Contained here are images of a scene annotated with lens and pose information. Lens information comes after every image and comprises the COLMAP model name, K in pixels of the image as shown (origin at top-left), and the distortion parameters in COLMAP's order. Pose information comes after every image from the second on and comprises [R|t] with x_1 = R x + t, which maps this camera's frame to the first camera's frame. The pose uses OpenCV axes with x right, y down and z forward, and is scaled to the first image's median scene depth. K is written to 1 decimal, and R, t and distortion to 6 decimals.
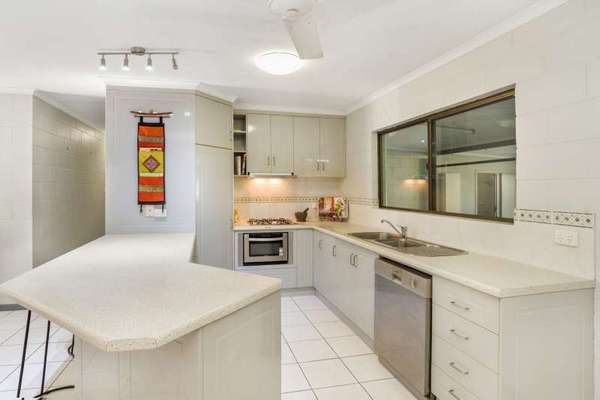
lens RADIAL K [[361.0, 0, 300.0], [0, 361.0, 200.0], [0, 0, 1]] dist [0.001687, 0.000596]
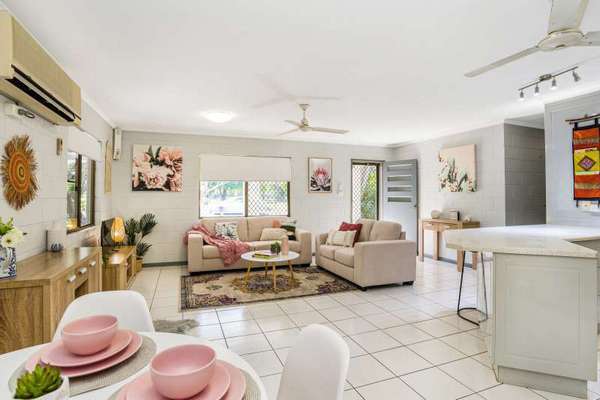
lens RADIAL K [[361.0, 0, 300.0], [0, 361.0, 200.0], [0, 0, 1]] dist [0.001687, 0.000596]
pose [[0.168360, 0.010210, -0.985673, 0.533074], [-0.004310, 0.999944, 0.009622, 0.004995], [0.985716, 0.002628, 0.168395, -0.045588]]
